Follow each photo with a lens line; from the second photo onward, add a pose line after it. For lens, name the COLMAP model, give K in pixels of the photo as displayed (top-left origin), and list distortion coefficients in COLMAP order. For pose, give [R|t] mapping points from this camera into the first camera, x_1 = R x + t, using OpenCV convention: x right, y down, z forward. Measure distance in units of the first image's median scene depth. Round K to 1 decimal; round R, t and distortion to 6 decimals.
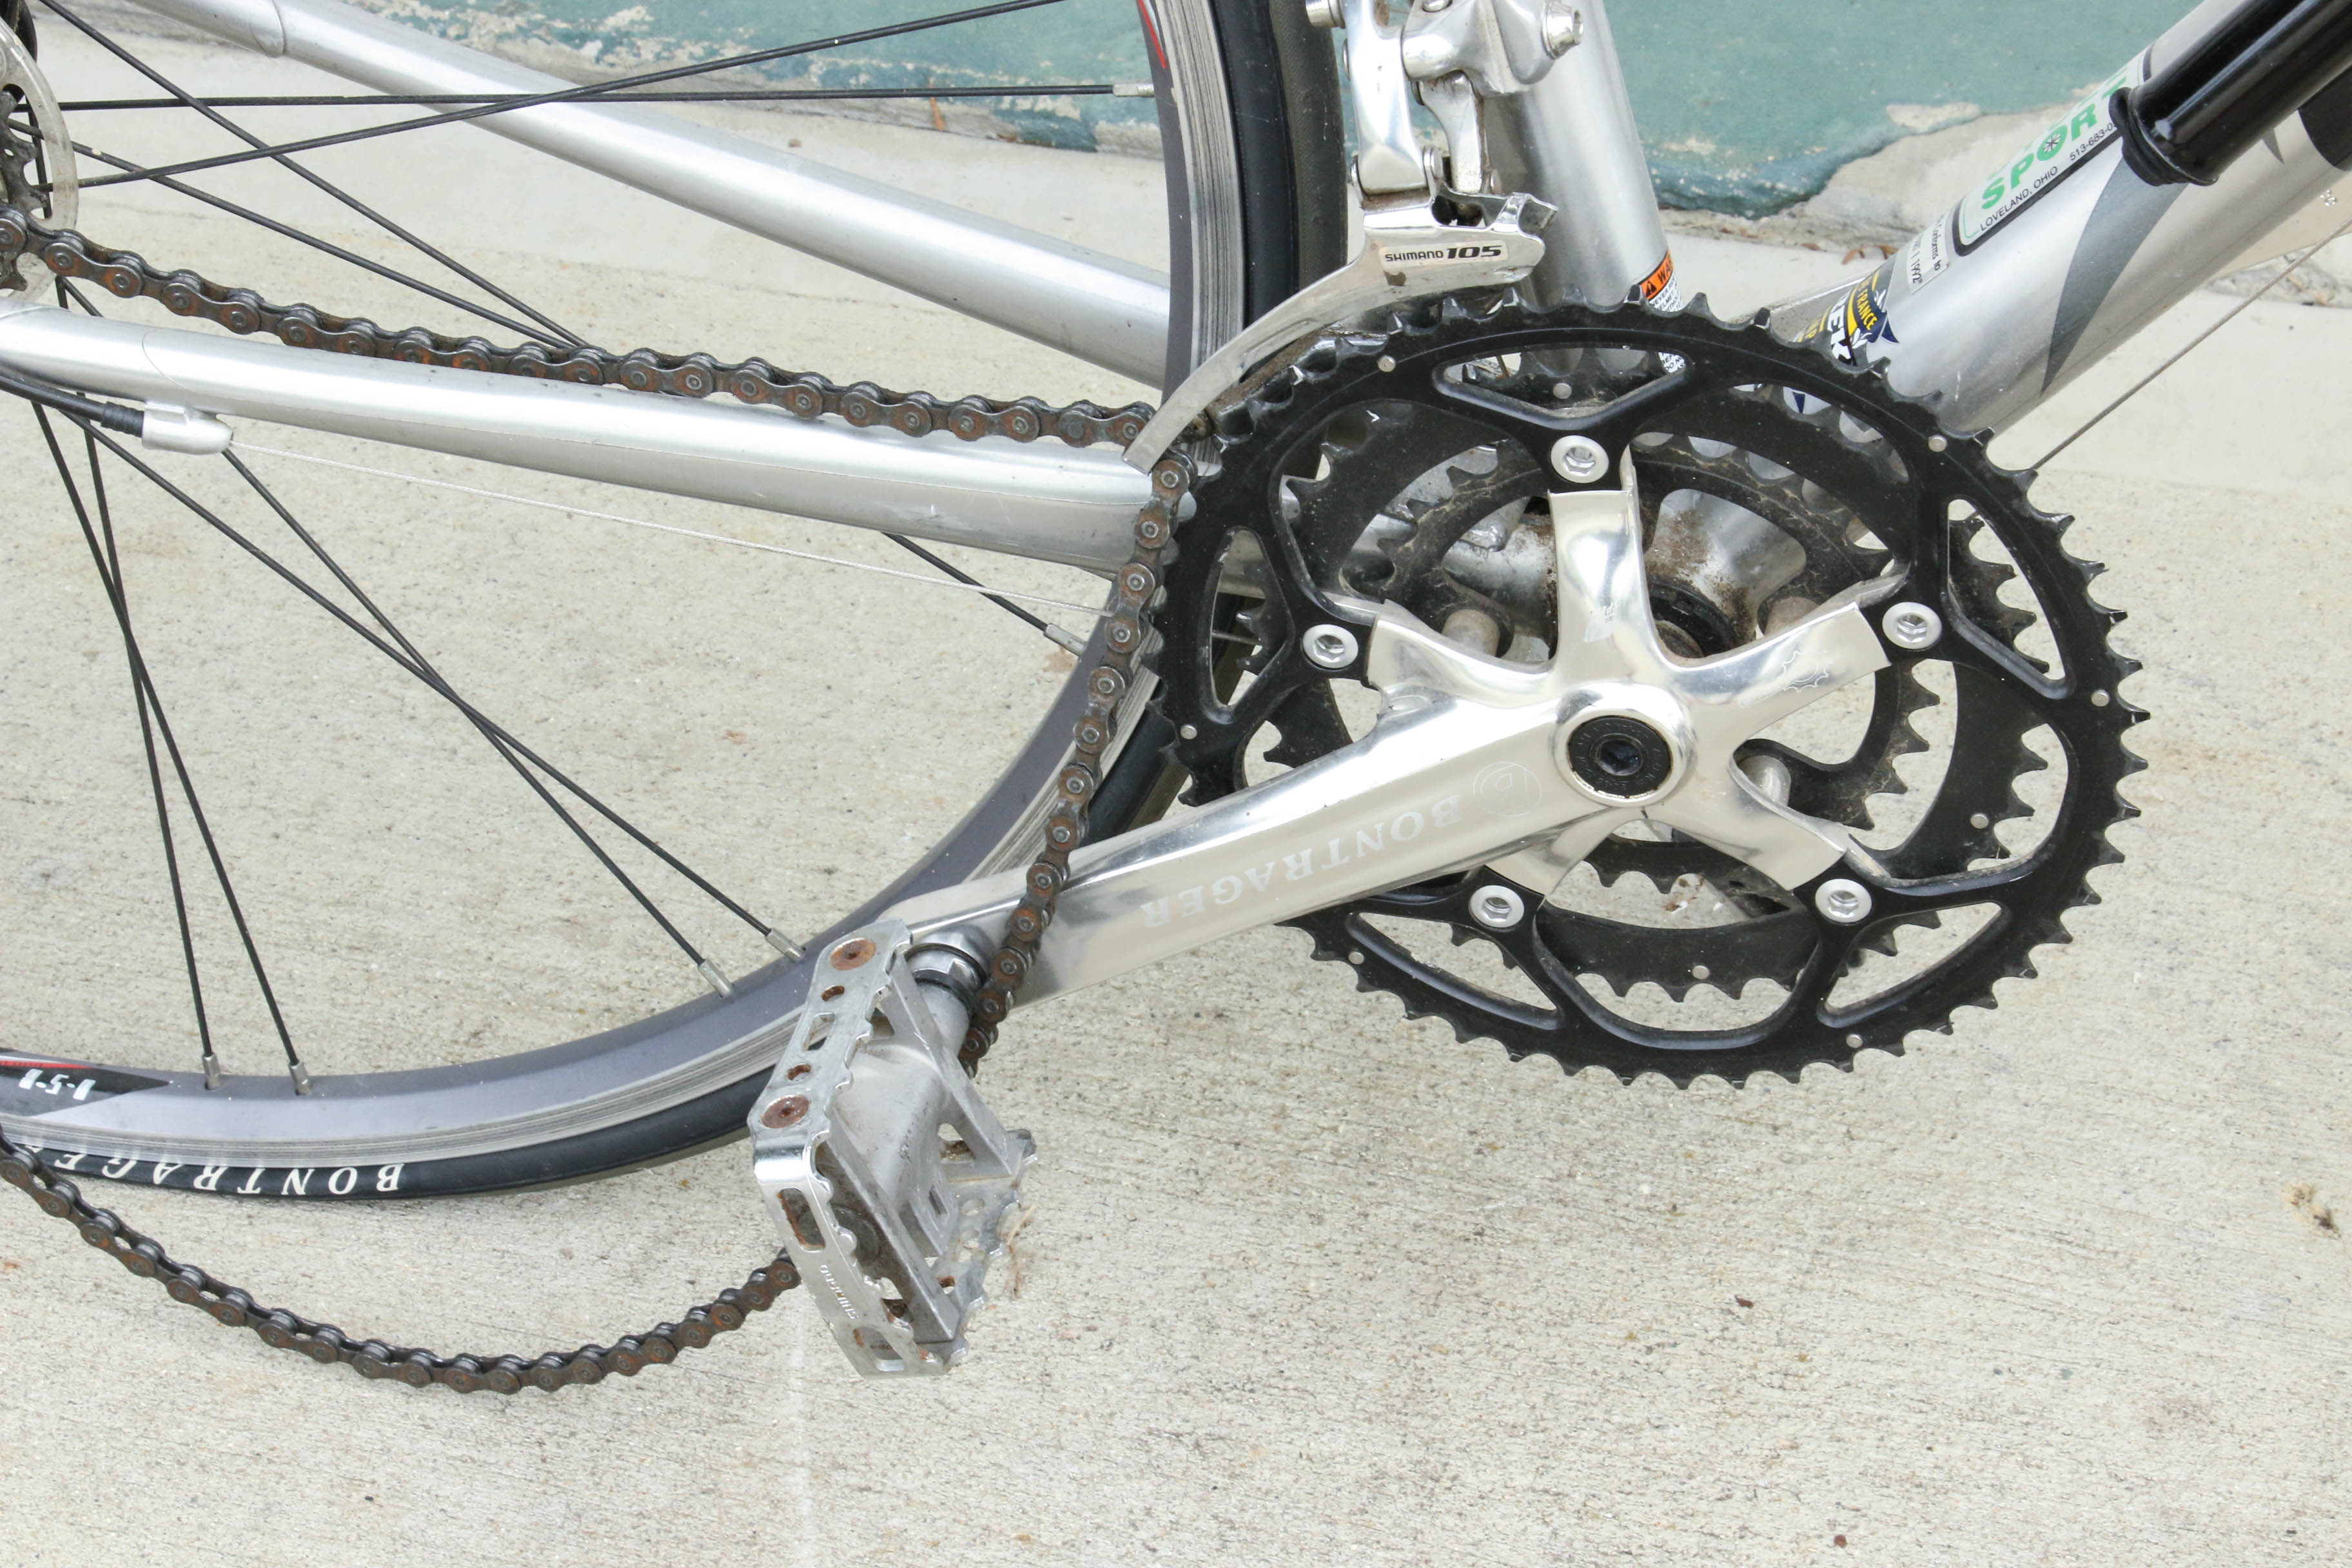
lens RADIAL K [[5089.8, 0, 1216.4], [0, 5089.8, 813.1], [0, 0, 1]] dist [0.231719, 0.000000]
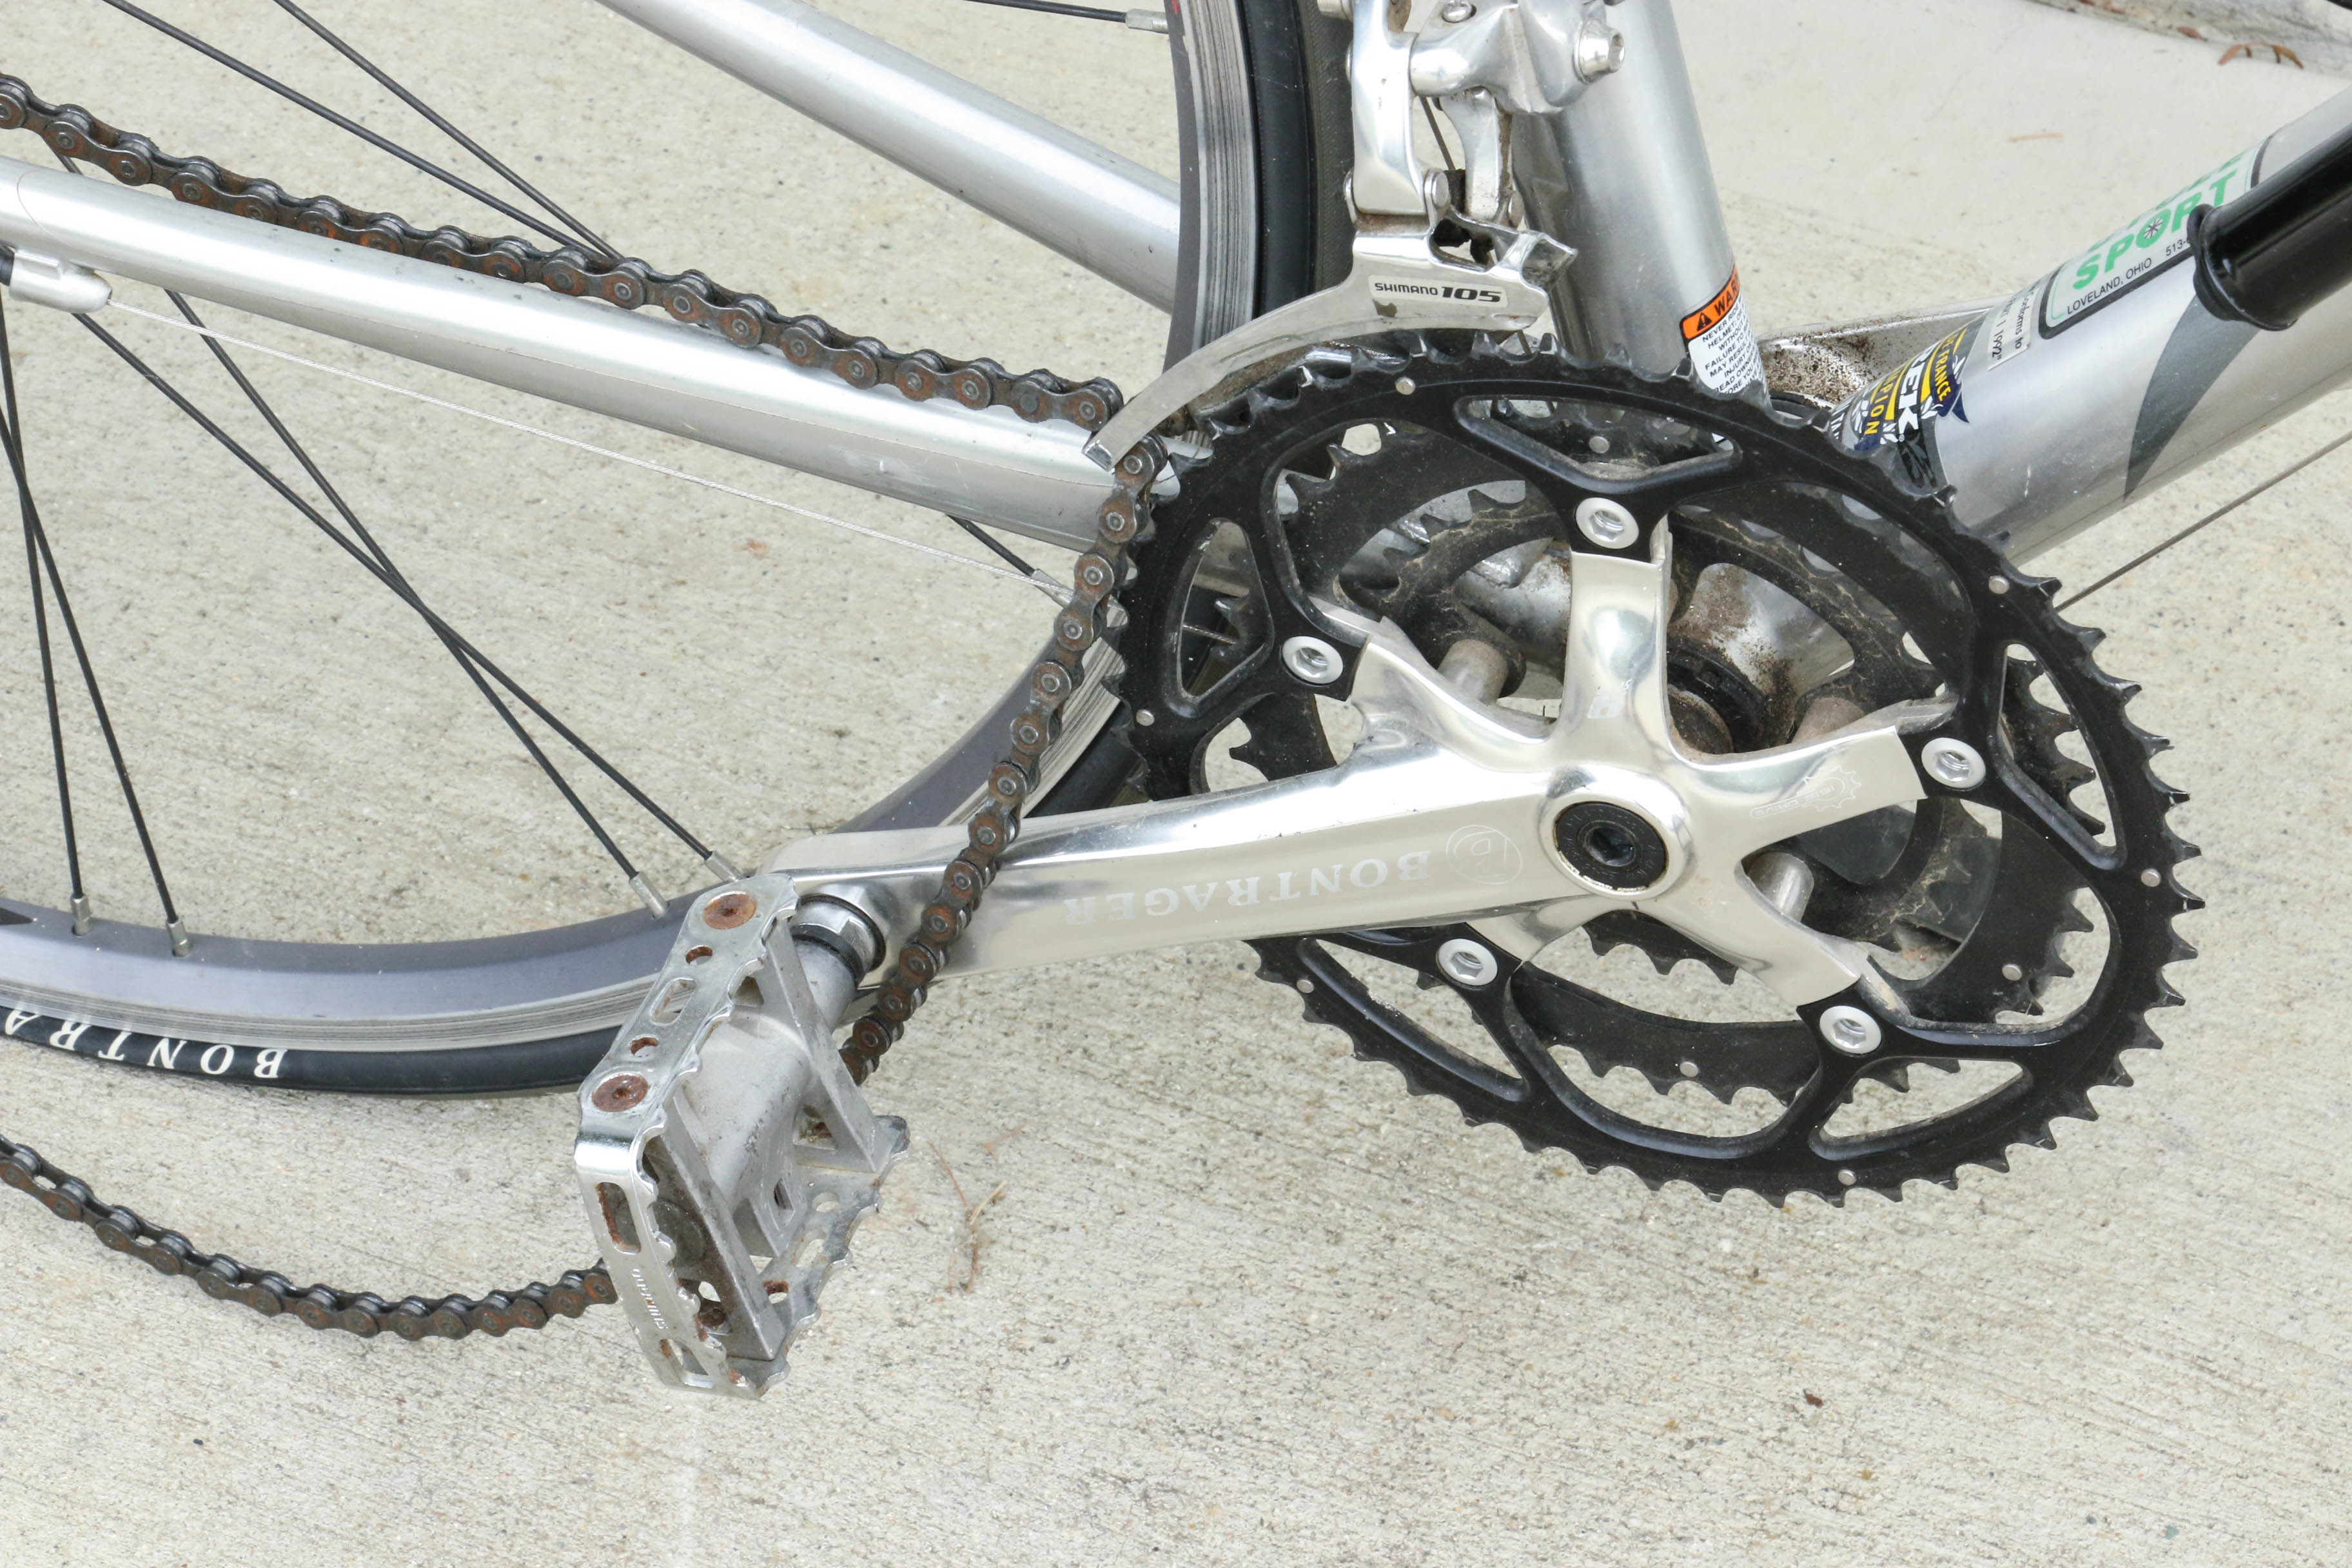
lens RADIAL K [[7346.0, 0, 1225.5], [0, 7346.0, 829.5], [0, 0, 1]] dist [0.310696, 0.000000]
pose [[0.990429, 0.113103, -0.079102, 0.094787], [-0.105351, 0.989778, 0.096126, -0.107832], [0.089166, -0.086873, 0.992221, -0.220873]]
